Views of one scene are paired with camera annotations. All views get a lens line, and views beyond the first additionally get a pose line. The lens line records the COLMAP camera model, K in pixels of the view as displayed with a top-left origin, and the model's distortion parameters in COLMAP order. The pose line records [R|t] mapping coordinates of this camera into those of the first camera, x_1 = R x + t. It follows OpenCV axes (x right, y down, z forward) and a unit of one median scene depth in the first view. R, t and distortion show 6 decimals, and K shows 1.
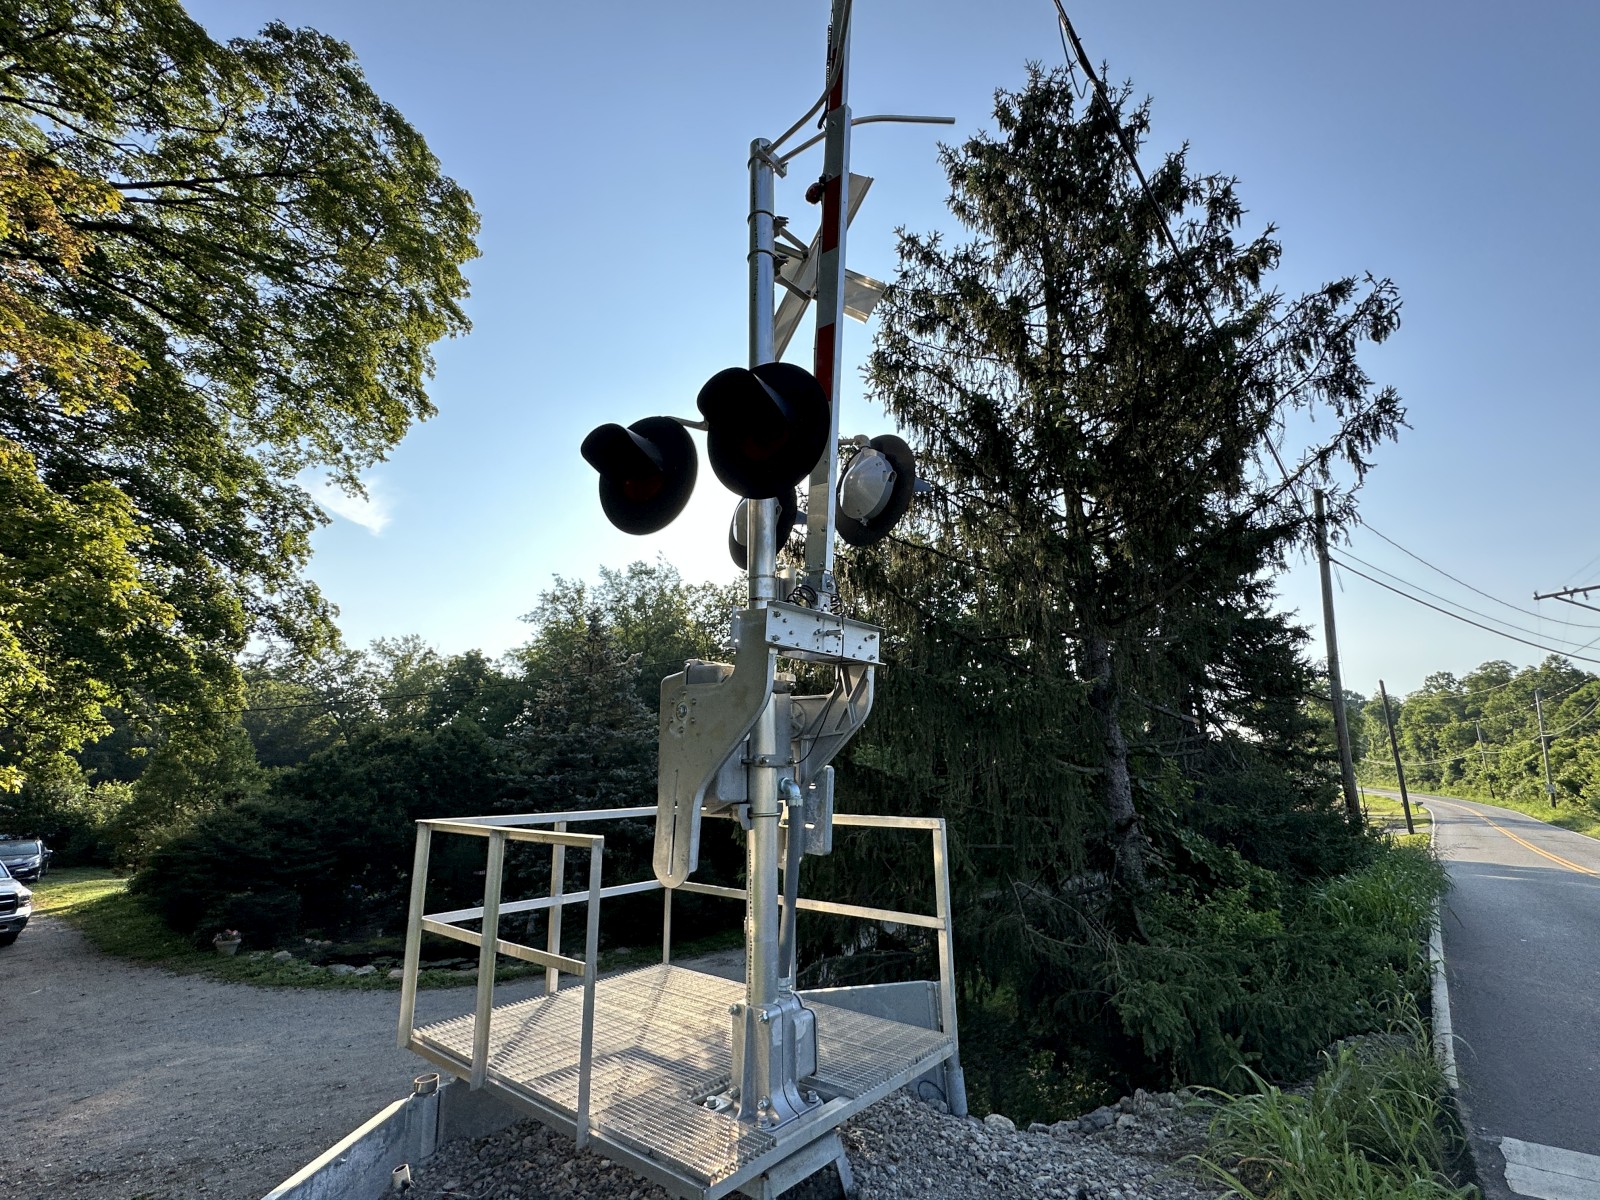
lens RADIAL K [[765.1, 0, 801.0], [0, 765.1, 601.6], [0, 0, 1]] dist [-0.002330, 0.001000]
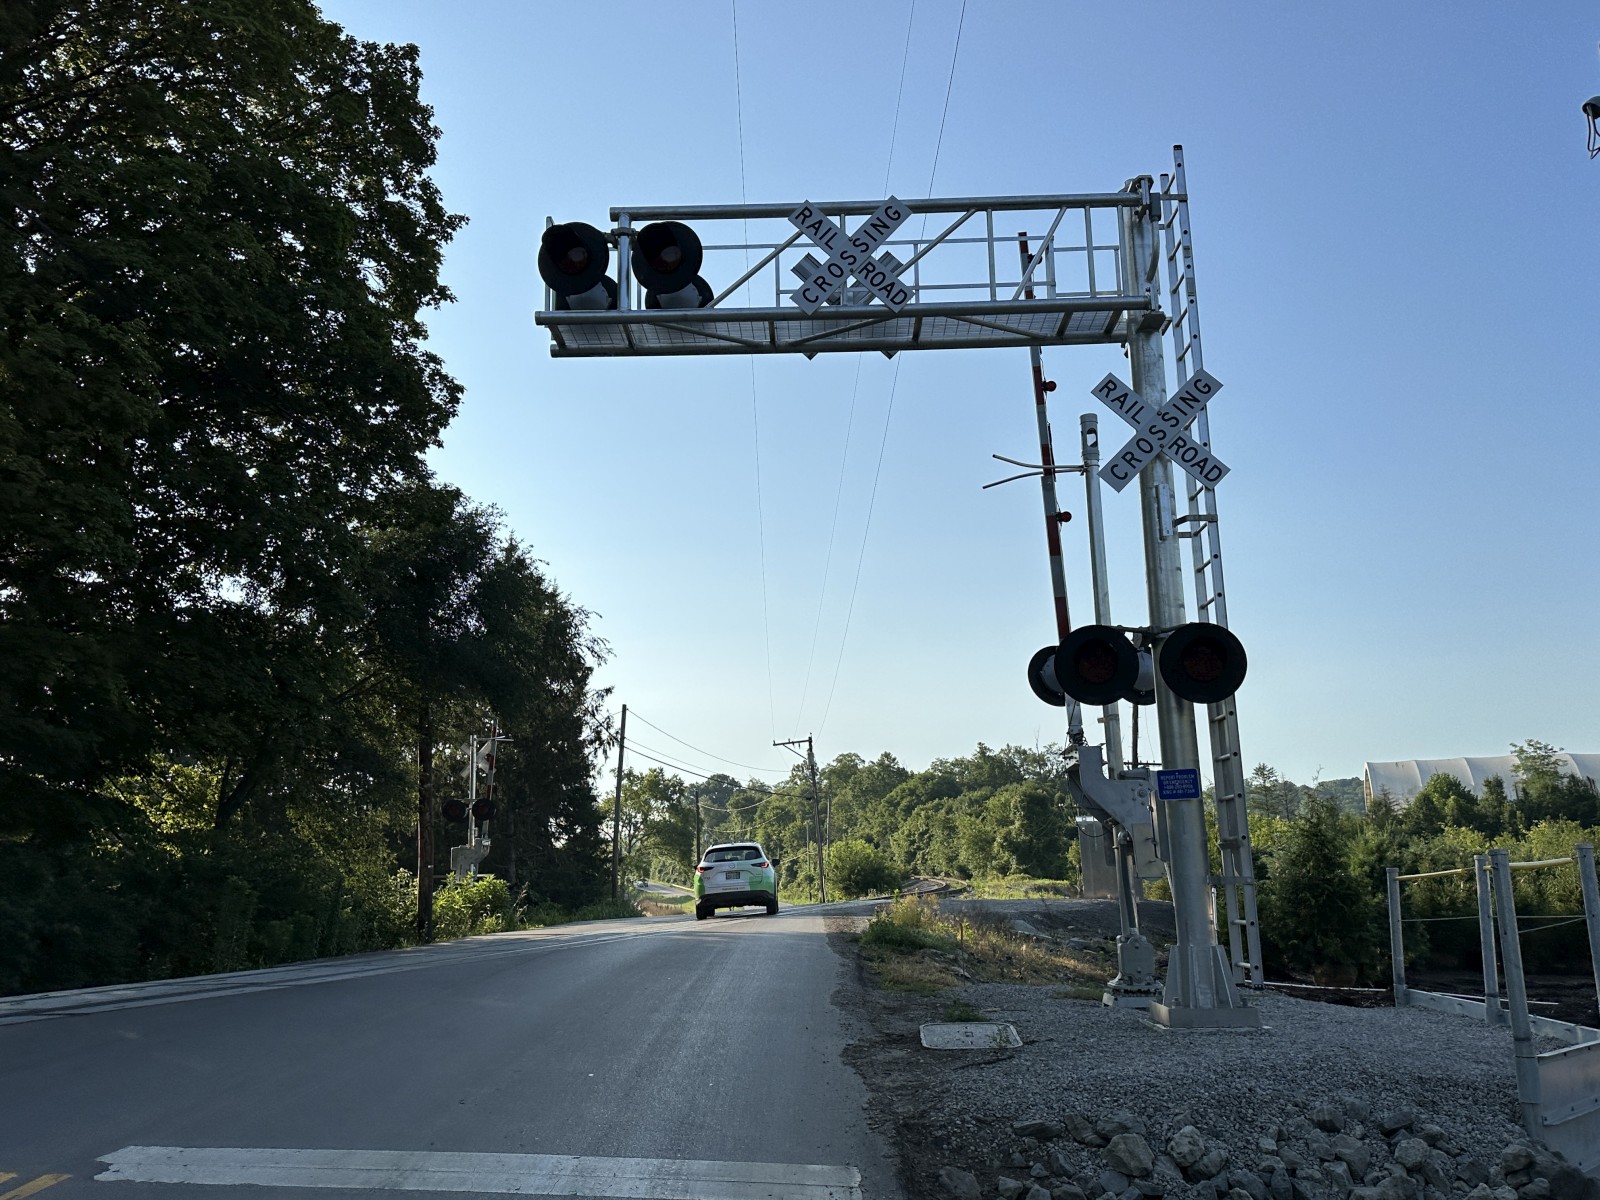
lens RADIAL K [[1228.7, 0, 780.6], [0, 1228.7, 592.8], [0, 0, 1]] dist [0.125710, -0.186120]
pose [[0.793001, 0.120832, 0.597118, -1.197242], [-0.112483, 0.992322, -0.051422, -0.473994], [-0.598747, -0.026388, 0.800504, -2.330778]]
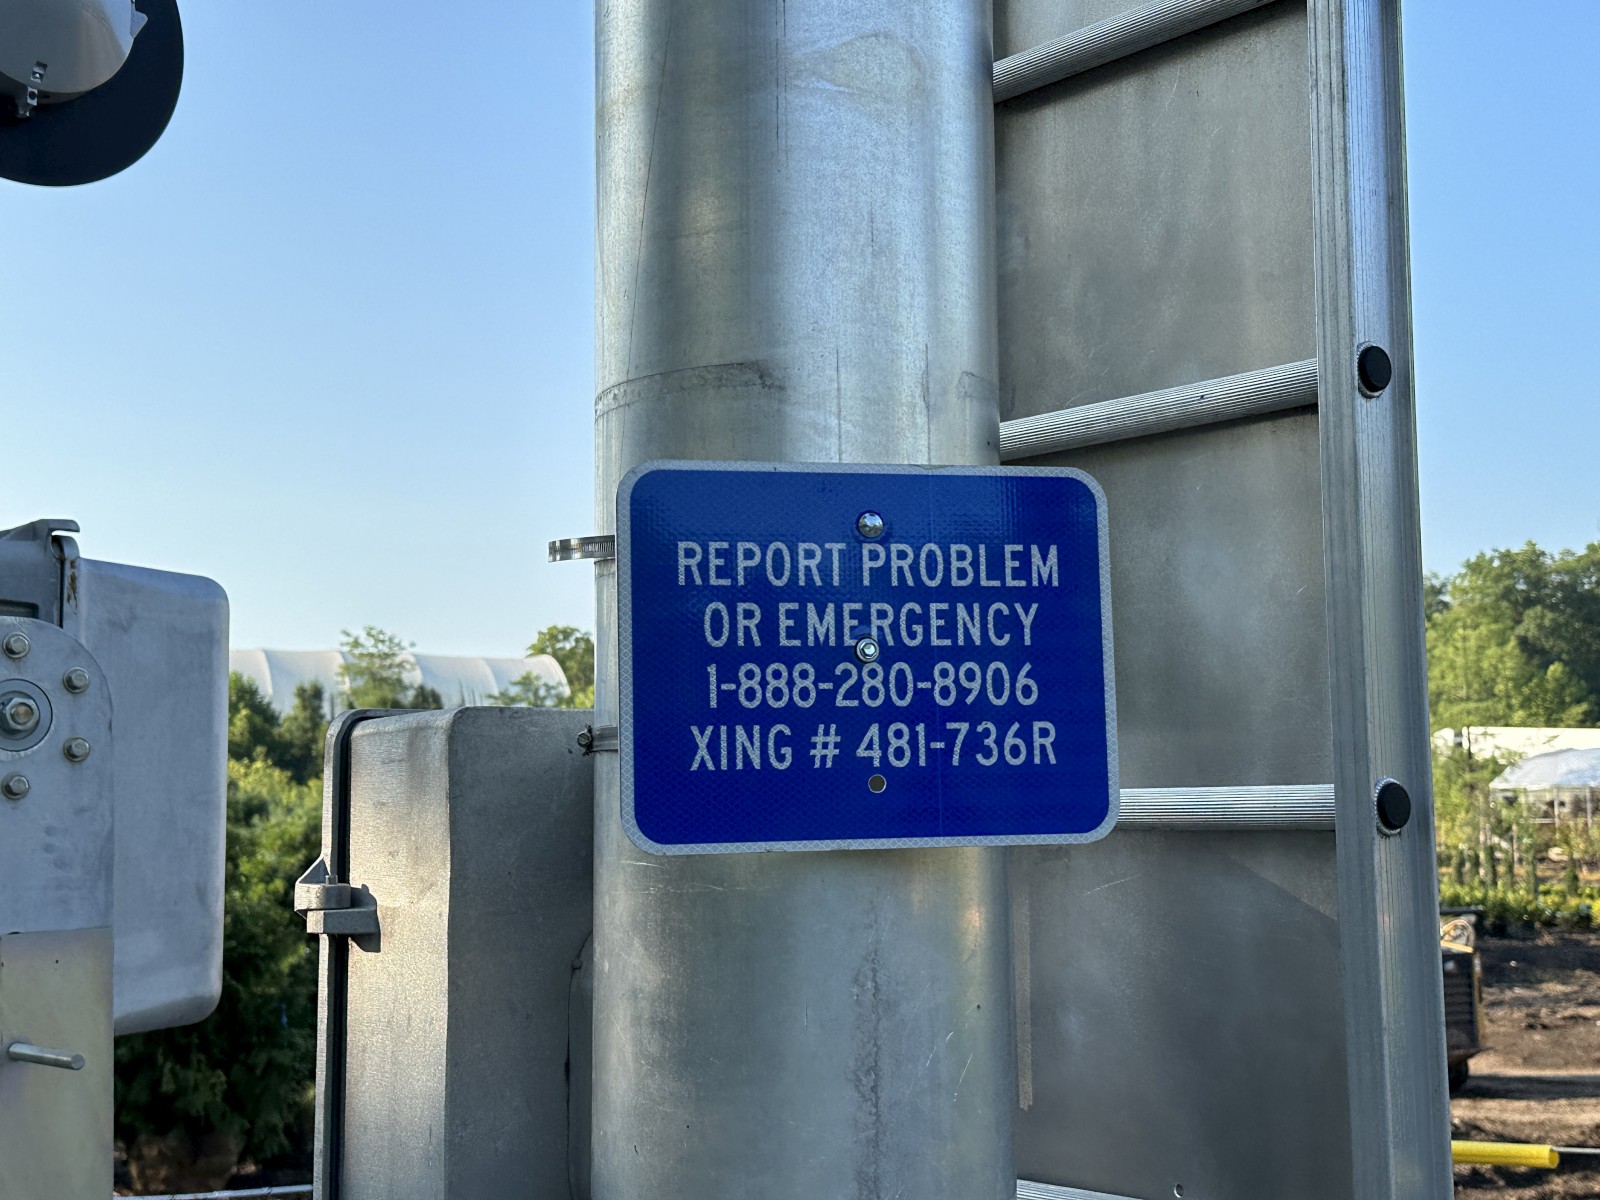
lens RADIAL K [[2143.2, 0, 885.4], [0, 2143.2, 571.3], [0, 0, 1]] dist [0.032507, 0.016348]
pose [[0.121835, 0.107582, 0.986703, -0.686631], [-0.203411, 0.975715, -0.081268, -0.424442], [-0.971484, -0.190805, 0.140759, -1.923101]]
